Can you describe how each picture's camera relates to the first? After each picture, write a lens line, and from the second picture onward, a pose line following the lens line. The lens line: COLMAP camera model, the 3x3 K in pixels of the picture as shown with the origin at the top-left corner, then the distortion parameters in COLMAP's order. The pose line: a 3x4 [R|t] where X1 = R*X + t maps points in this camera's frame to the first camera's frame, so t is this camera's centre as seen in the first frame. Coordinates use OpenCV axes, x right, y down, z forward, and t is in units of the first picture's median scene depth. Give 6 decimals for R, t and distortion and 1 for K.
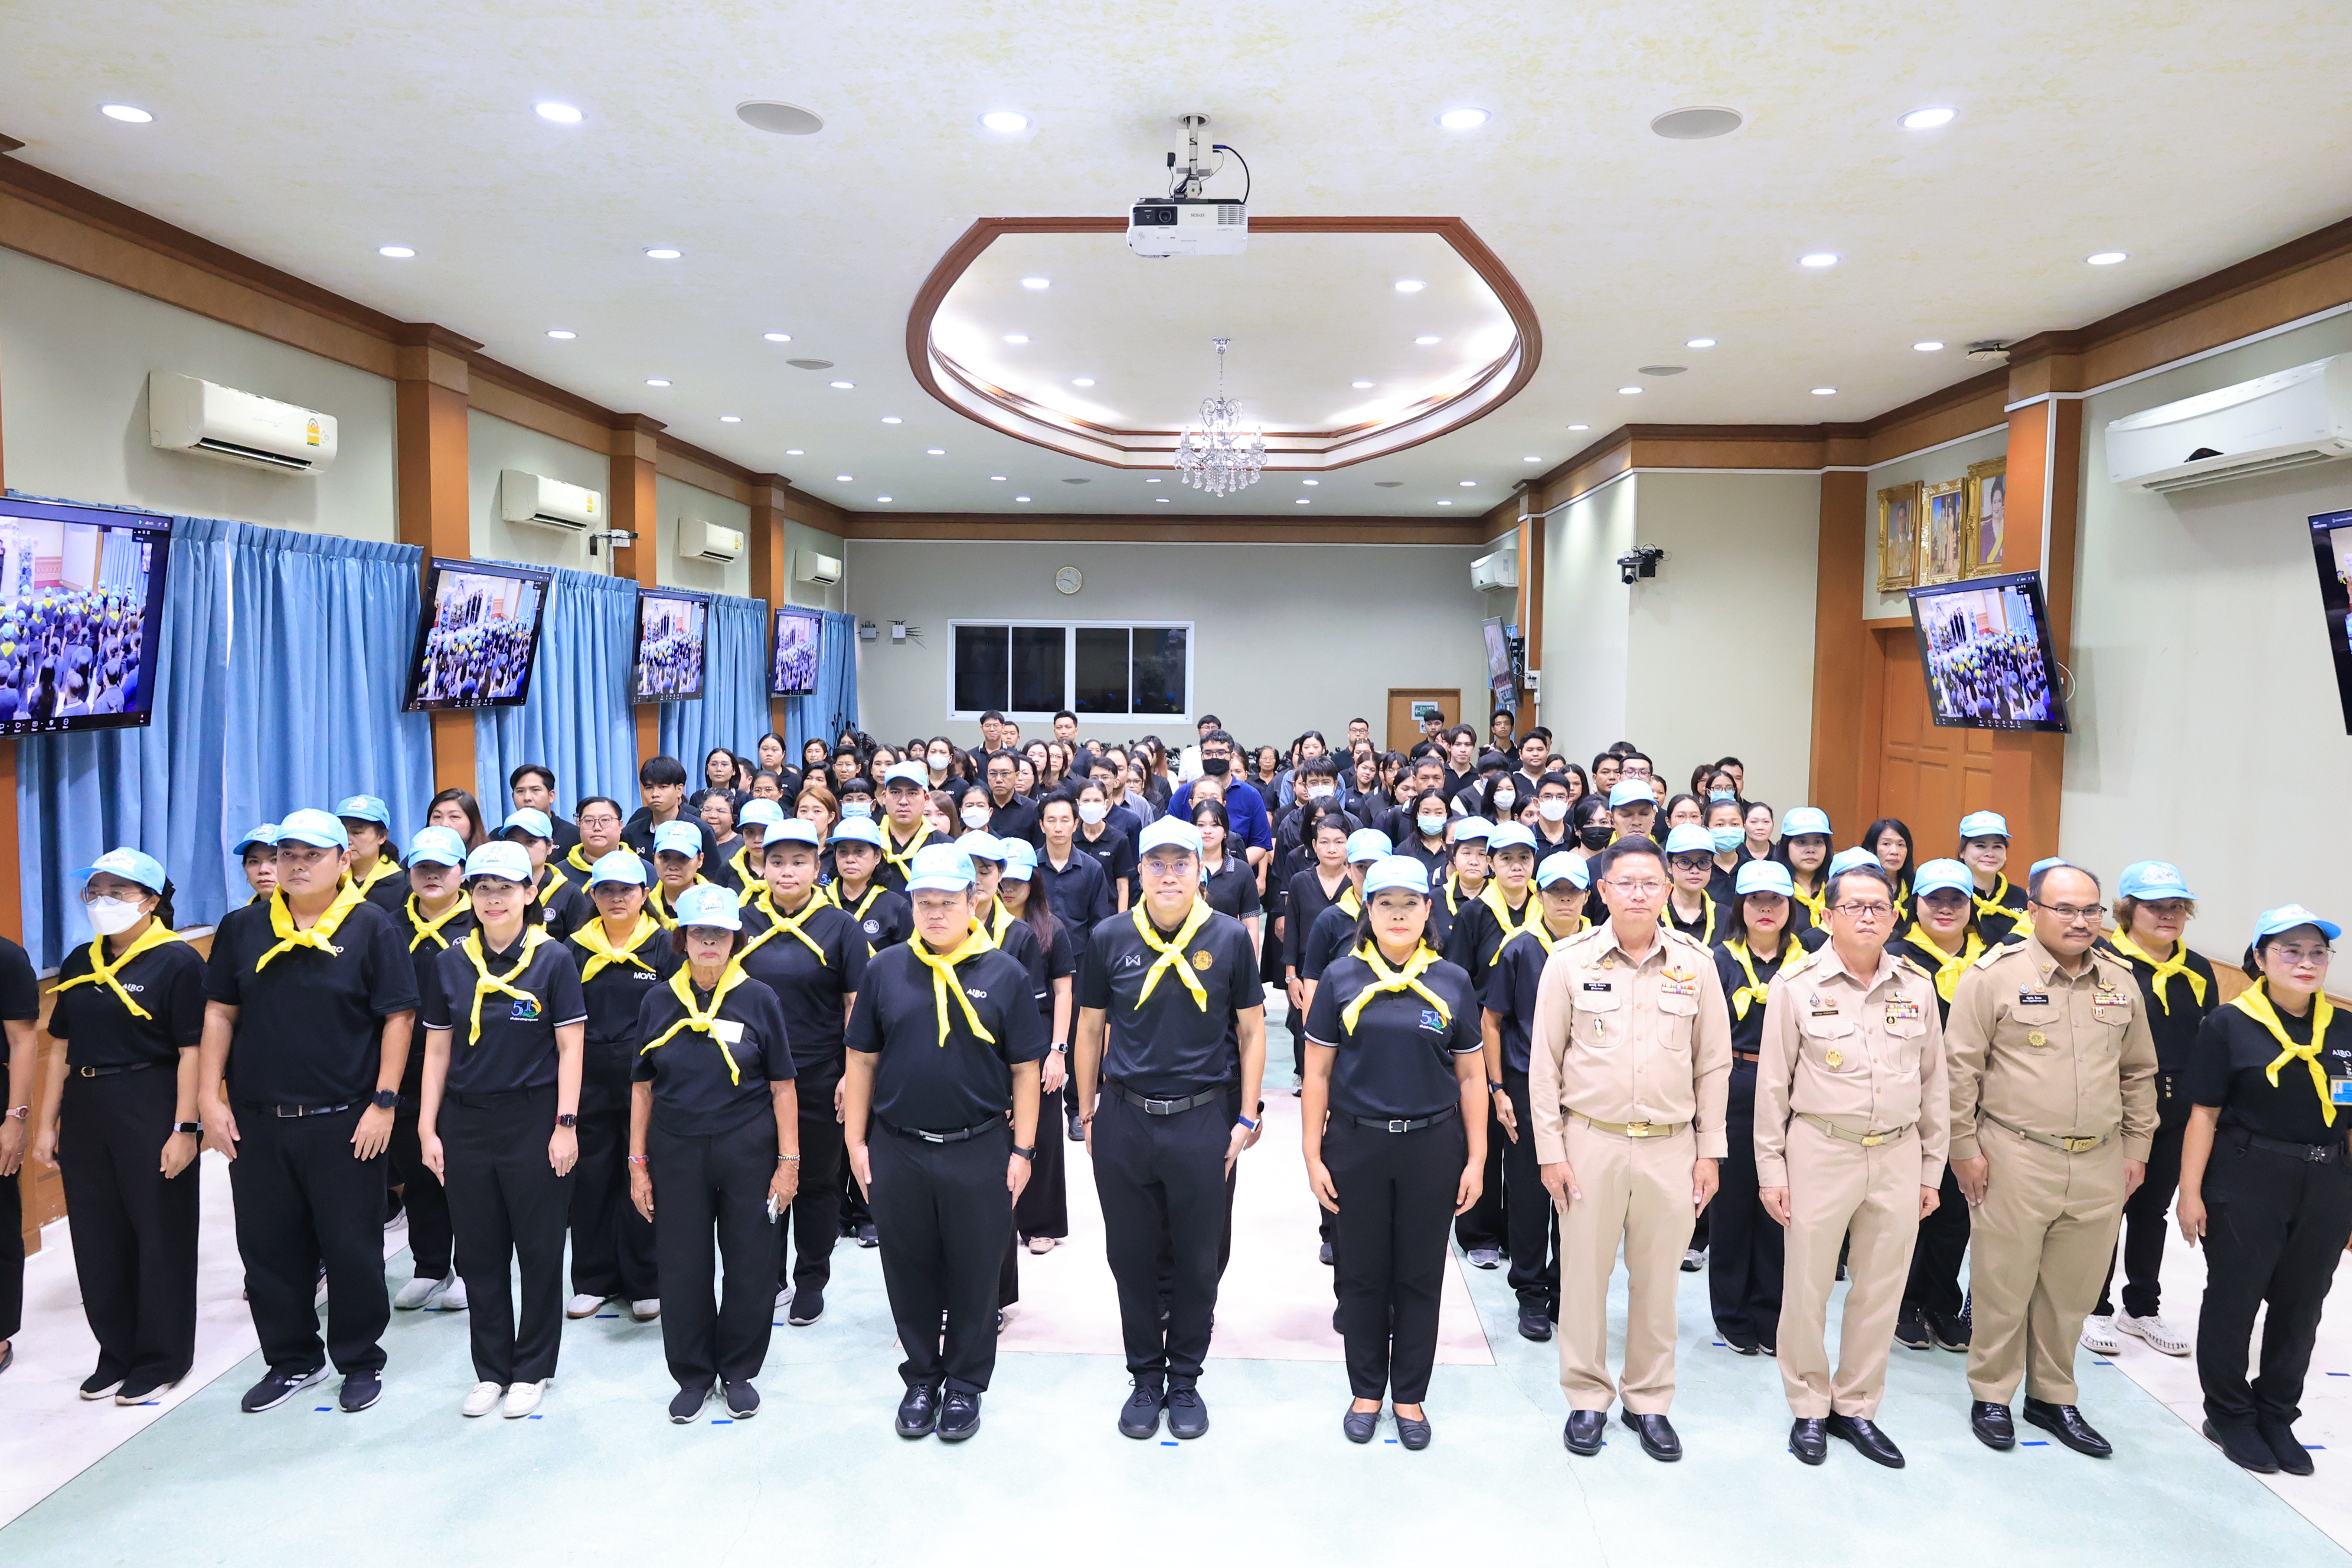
lens RADIAL K [[1630.0, 0, 1176.0], [0, 1630.0, 784.0], [0, 0, 1]] dist [-0.004432, 0.001972]
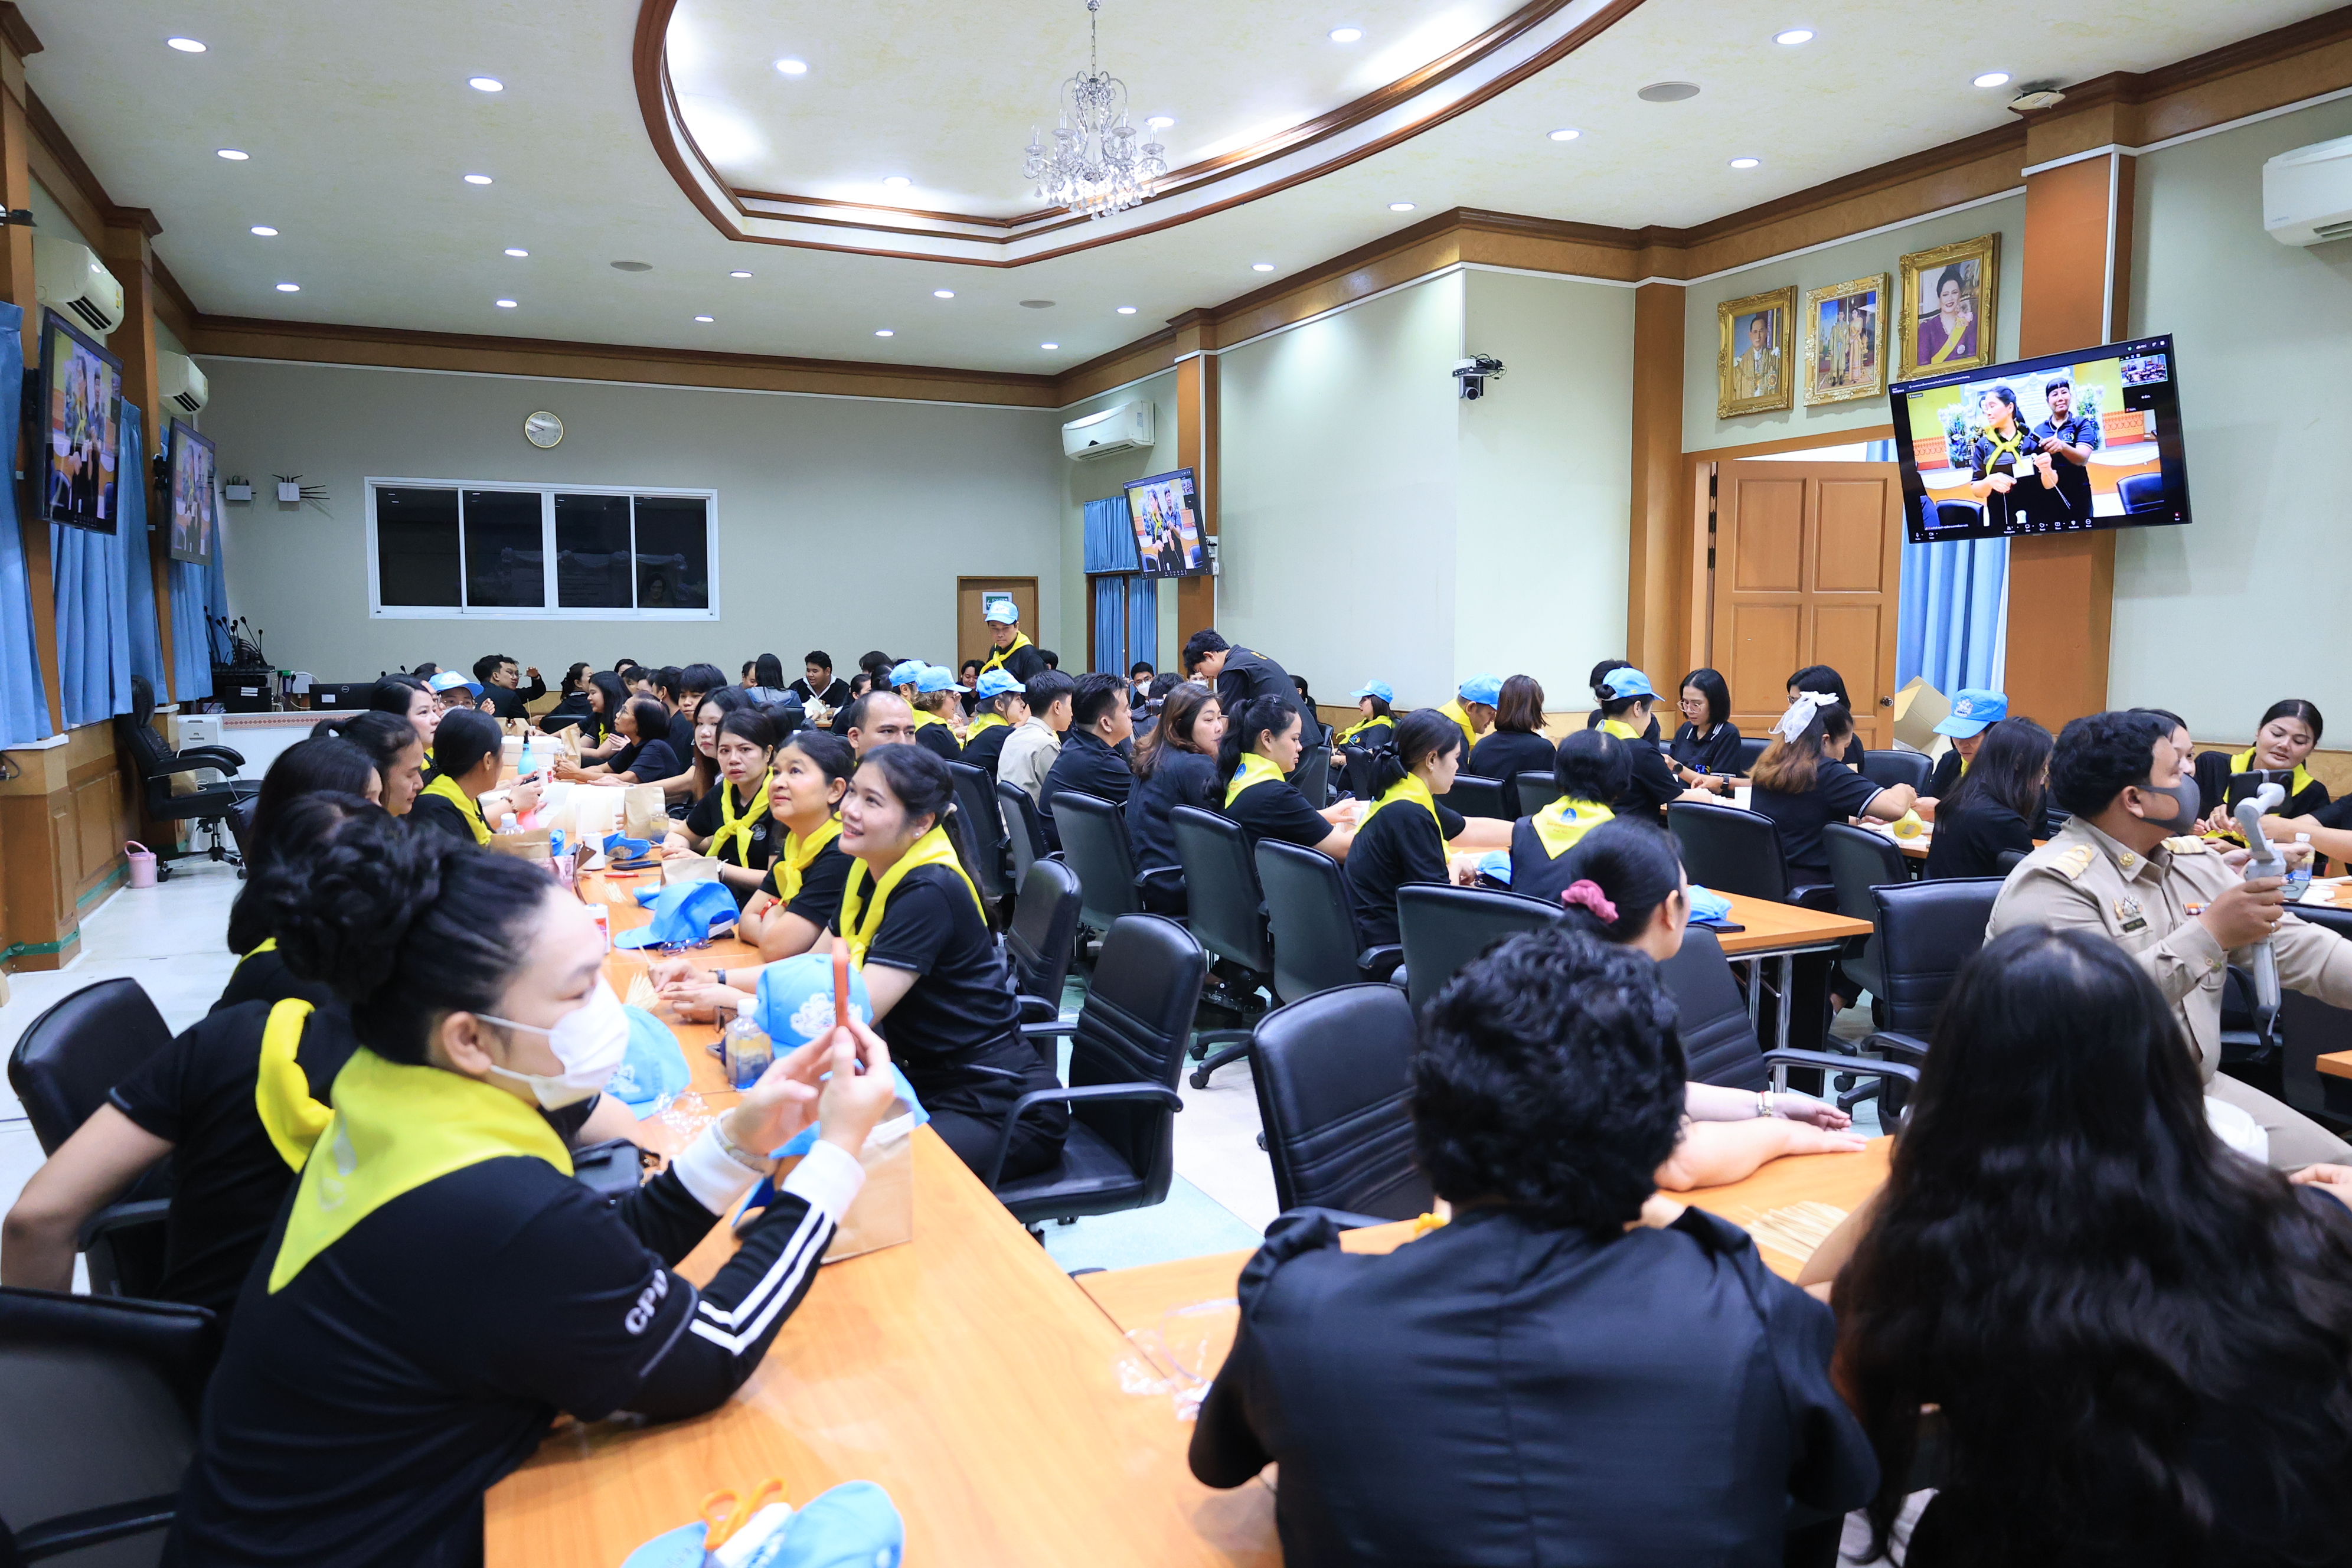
lens RADIAL K [[1597.3, 0, 1176.0], [0, 1597.3, 784.0], [0, 0, 1]] dist [-0.004376, 0.004026]
pose [[0.890837, -0.053530, 0.451159, -0.420790], [0.041461, 0.998470, 0.036600, 0.068618], [-0.452427, -0.013899, 0.891693, 0.589615]]
